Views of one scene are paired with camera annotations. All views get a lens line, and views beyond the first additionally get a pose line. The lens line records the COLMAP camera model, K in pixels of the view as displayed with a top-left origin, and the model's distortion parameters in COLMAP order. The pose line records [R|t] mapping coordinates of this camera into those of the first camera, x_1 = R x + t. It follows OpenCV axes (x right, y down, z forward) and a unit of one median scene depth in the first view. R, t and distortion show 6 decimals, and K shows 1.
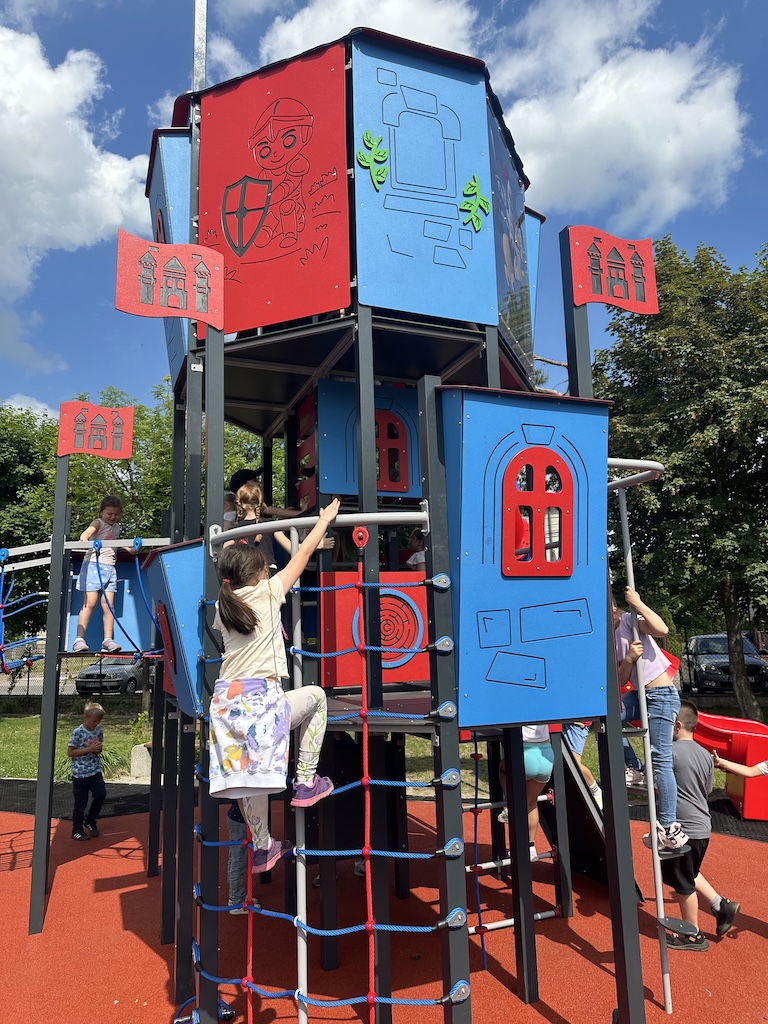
lens RADIAL K [[733.0, 0, 363.3], [0, 733.0, 509.4], [0, 0, 1]] dist [0.062135, -0.091160]
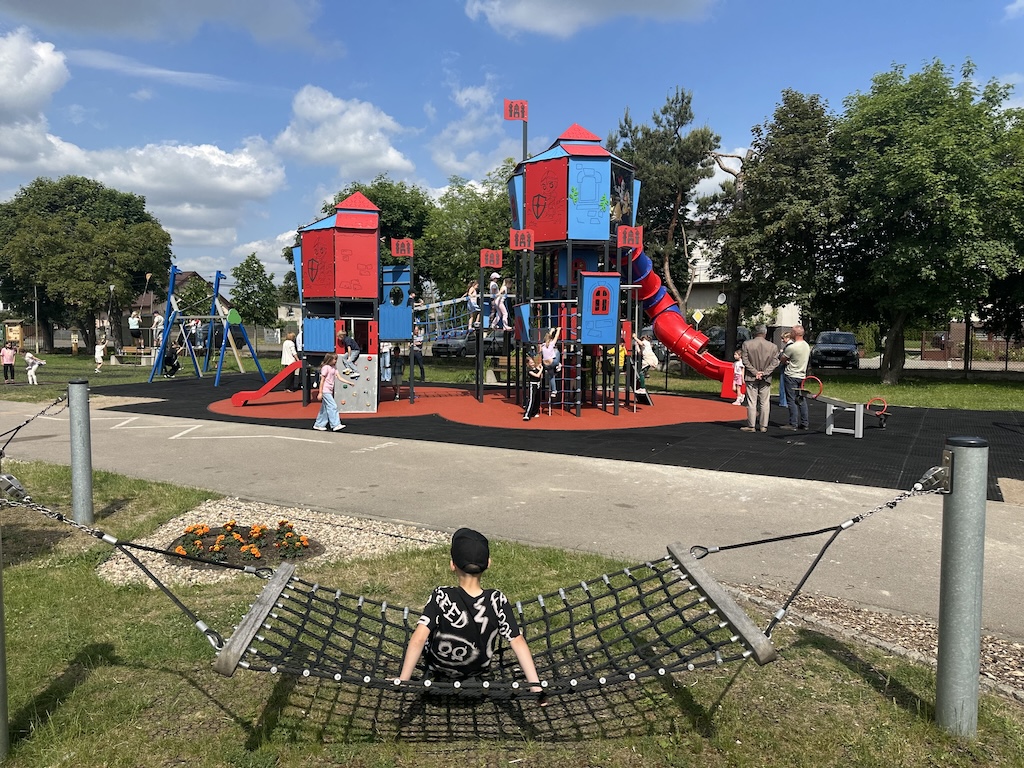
lens RADIAL K [[733.0, 0, 514.6], [0, 733.0, 381.4], [0, 0, 1]] dist [0.062135, -0.091160]
pose [[0.984321, 0.040206, -0.171740, 0.372083], [0.003160, 0.969497, 0.245083, -0.460288], [0.176356, -0.241783, 0.954170, -2.629819]]
